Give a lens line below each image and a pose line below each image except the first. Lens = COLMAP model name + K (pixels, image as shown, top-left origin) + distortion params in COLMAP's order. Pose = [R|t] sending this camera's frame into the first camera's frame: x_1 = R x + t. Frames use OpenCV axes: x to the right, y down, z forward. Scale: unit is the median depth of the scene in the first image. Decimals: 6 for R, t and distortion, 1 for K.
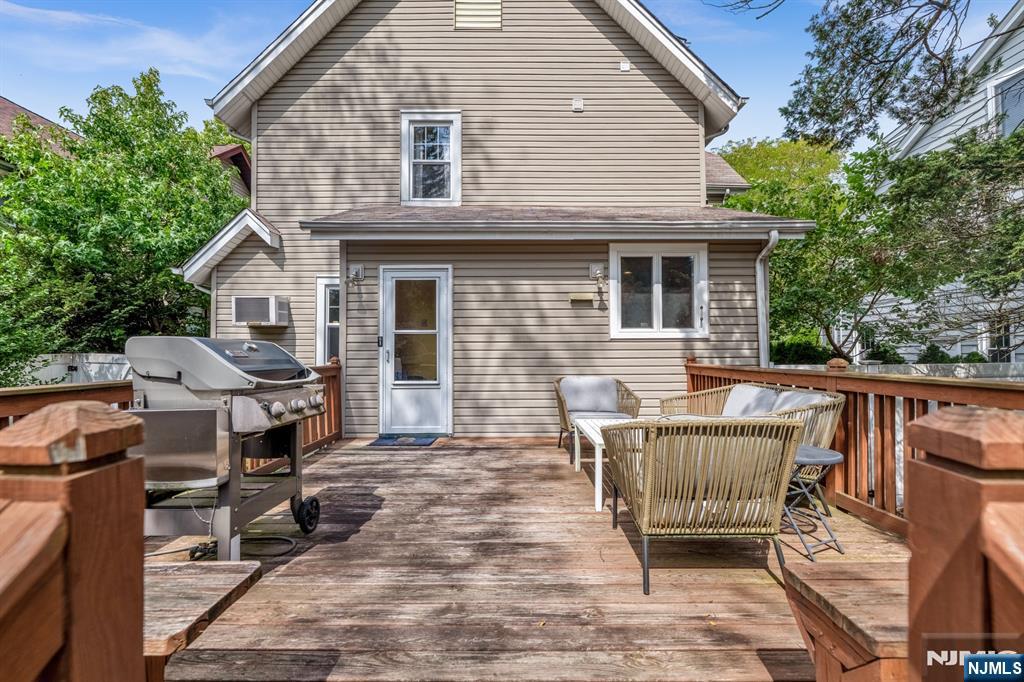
lens RADIAL K [[421.5, 0, 519.0], [0, 421.5, 347.2], [0, 0, 1]] dist [-0.002035, -0.000038]
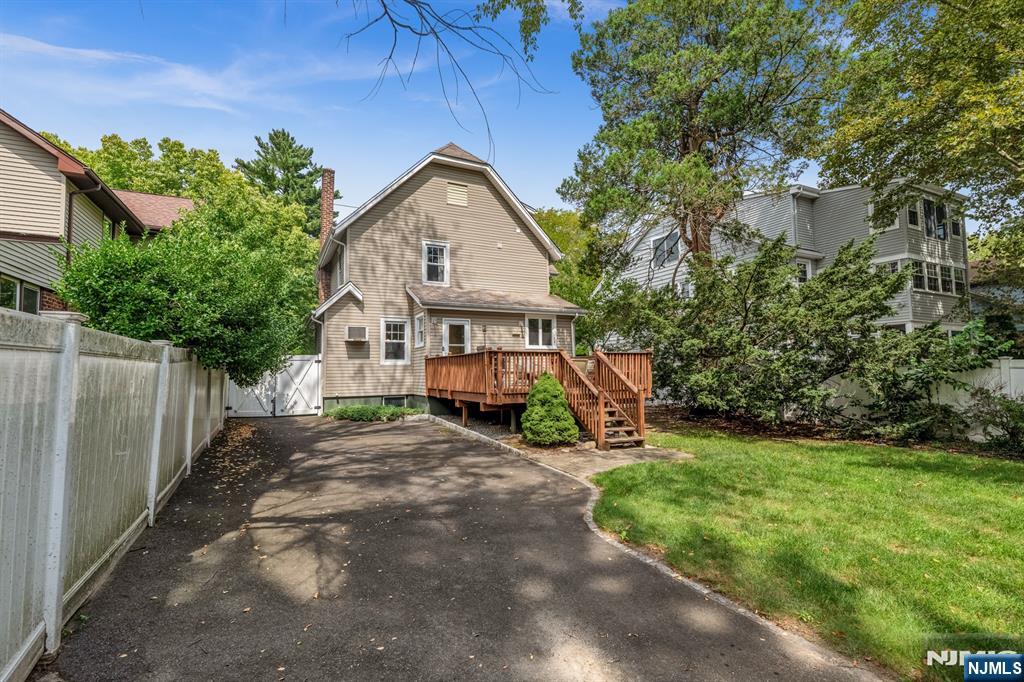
lens RADIAL K [[461.3, 0, 505.7], [0, 461.3, 338.2], [0, 0, 1]] dist [-0.005609, -0.000344]
pose [[0.905433, 0.026603, 0.423654, -1.131625], [0.001470, 0.997832, -0.065798, 0.101503], [-0.424486, 0.060199, 0.903431, -1.584184]]
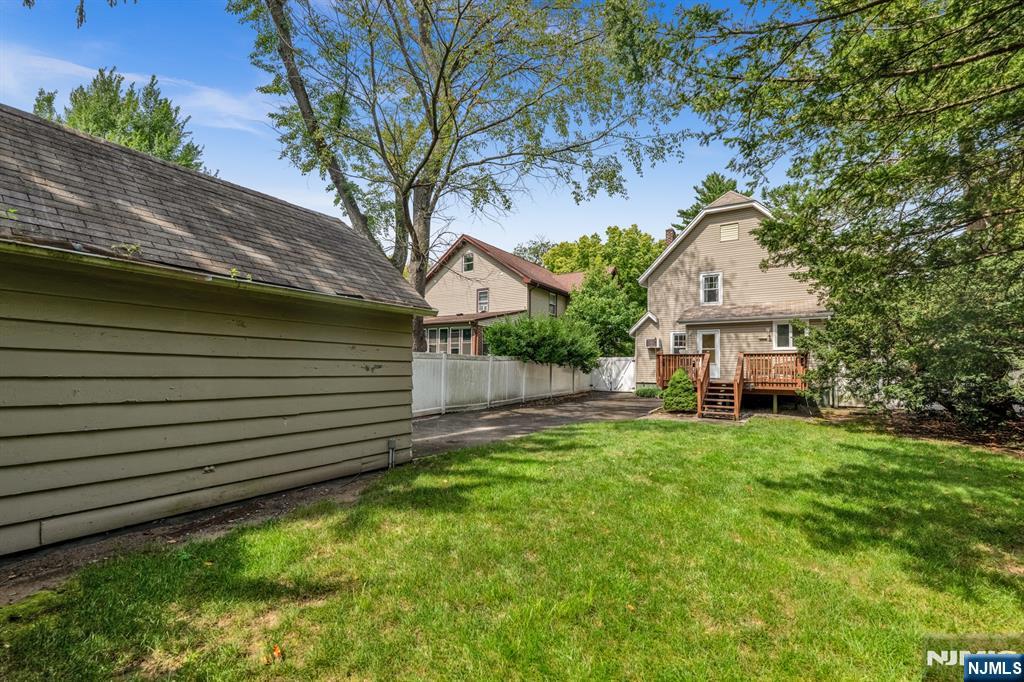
lens RADIAL K [[421.5, 0, 521.5], [0, 421.5, 356.9], [0, 0, 1]] dist [-0.002035, -0.000038]
pose [[0.839749, -0.002752, -0.542968, 0.348229], [-0.012966, 0.999600, -0.025121, 0.136278], [0.542820, 0.028135, 0.839378, -2.755062]]
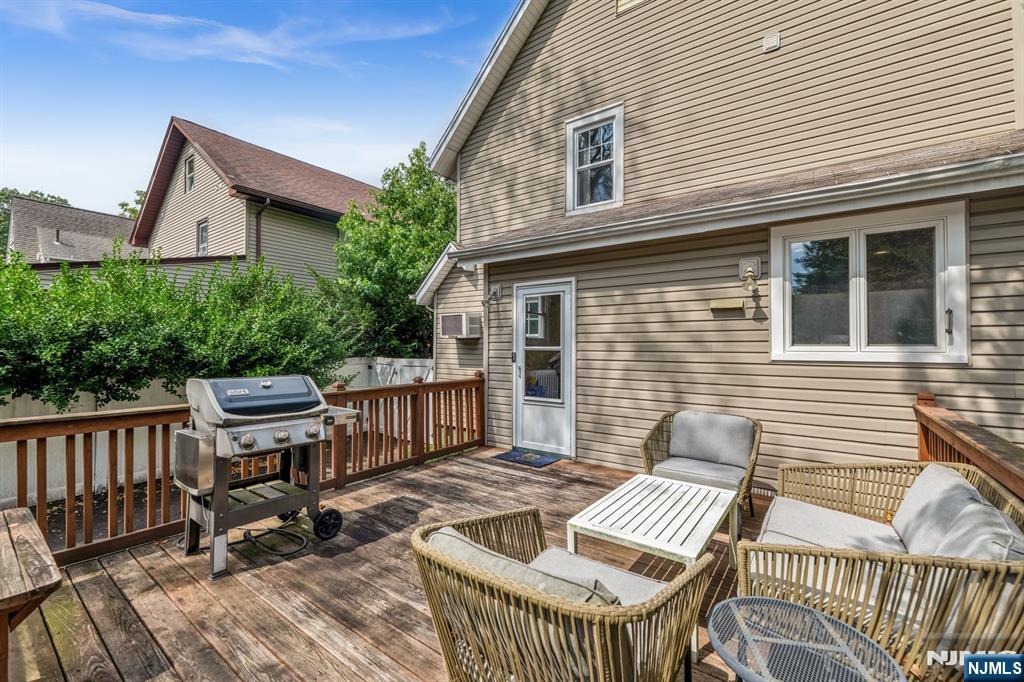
lens RADIAL K [[421.5, 0, 520.7], [0, 421.5, 340.9], [0, 0, 1]] dist [-0.002035, -0.000038]
pose [[0.811257, -0.000861, -0.584690, 0.286392], [0.000015, 0.999999, -0.001452, -0.051252], [0.584690, 0.001170, 0.811256, 0.165639]]
